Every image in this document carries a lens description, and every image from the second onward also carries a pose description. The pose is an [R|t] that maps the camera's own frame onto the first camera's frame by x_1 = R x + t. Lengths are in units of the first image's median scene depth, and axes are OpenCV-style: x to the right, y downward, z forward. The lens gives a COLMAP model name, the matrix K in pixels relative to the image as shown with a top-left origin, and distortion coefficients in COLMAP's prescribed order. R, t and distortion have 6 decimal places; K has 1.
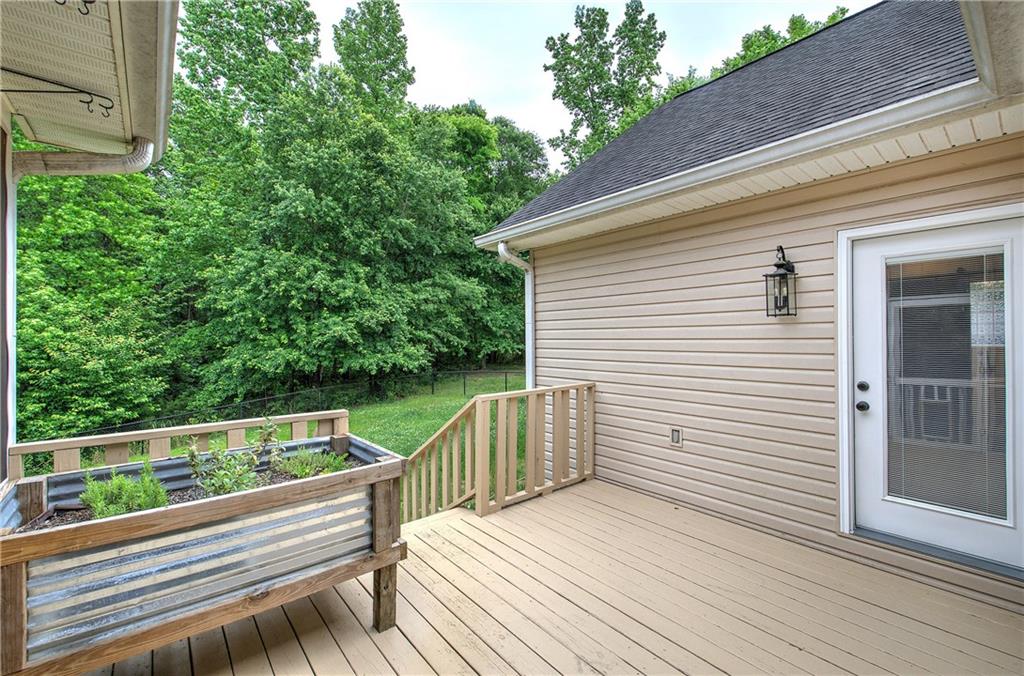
lens RADIAL K [[435.6, 0, 516.1], [0, 435.6, 333.7], [0, 0, 1]] dist [-0.007593, 0.001490]
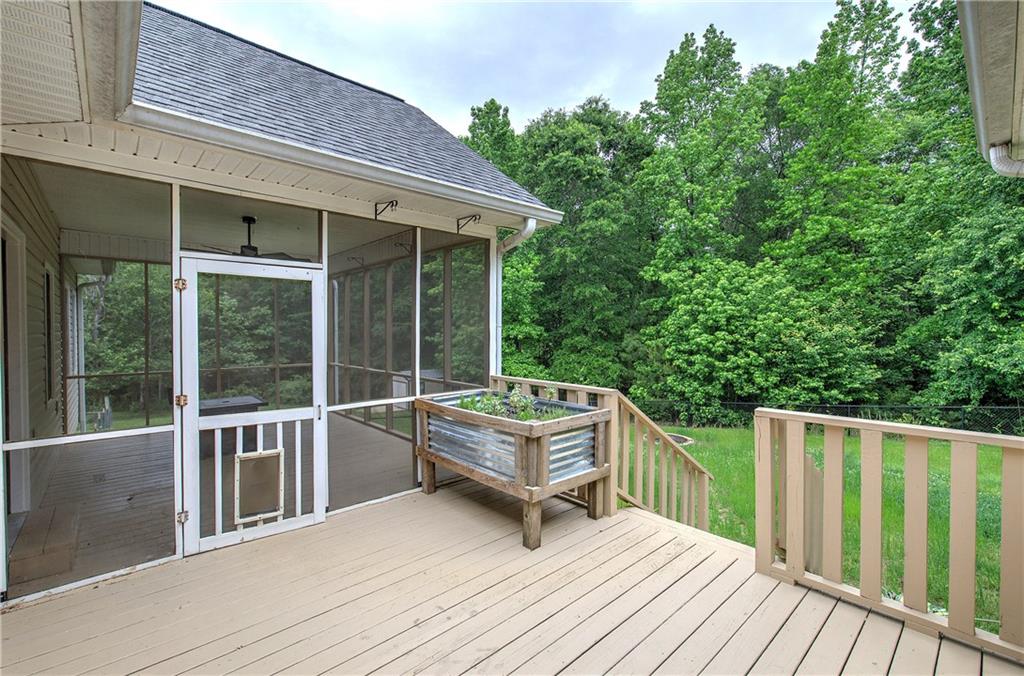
lens RADIAL K [[435.6, 0, 520.1], [0, 435.6, 335.5], [0, 0, 1]] dist [-0.007593, 0.001490]
pose [[0.042521, 0.021784, -0.998858, 0.129739], [0.002158, 0.999758, 0.021896, 0.005315], [0.999093, -0.003087, 0.042464, 0.128861]]
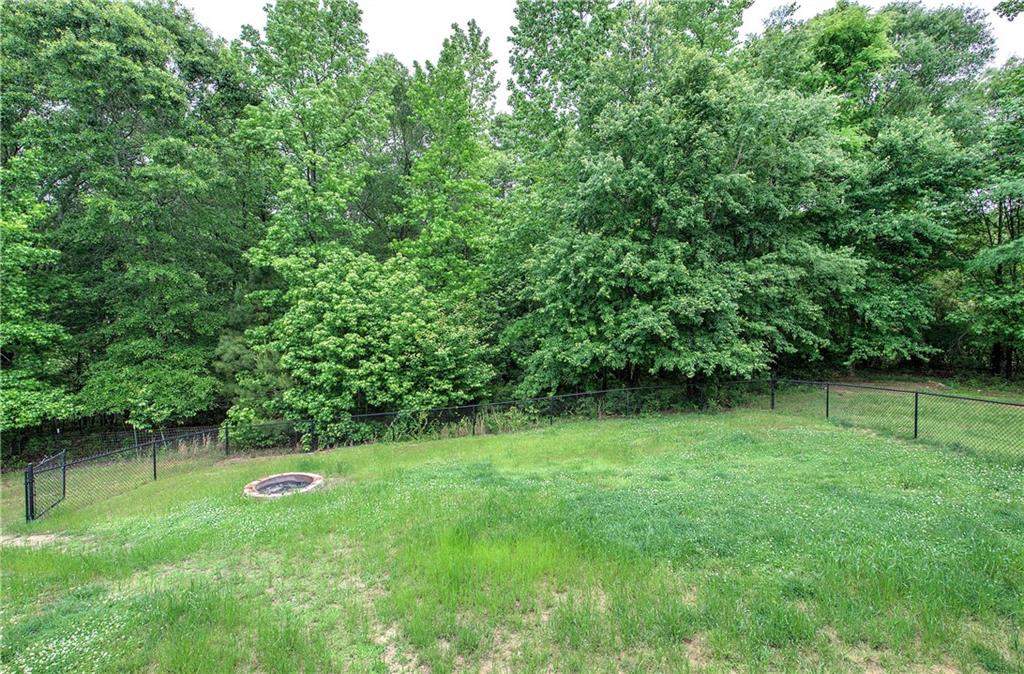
lens RADIAL K [[435.6, 0, 521.7], [0, 435.6, 339.3], [0, 0, 1]] dist [-0.007593, 0.001490]
pose [[0.764176, 0.025031, -0.644522, -0.055382], [-0.009147, 0.999567, 0.027974, 0.004548], [0.644943, -0.015482, 0.764074, 0.201196]]
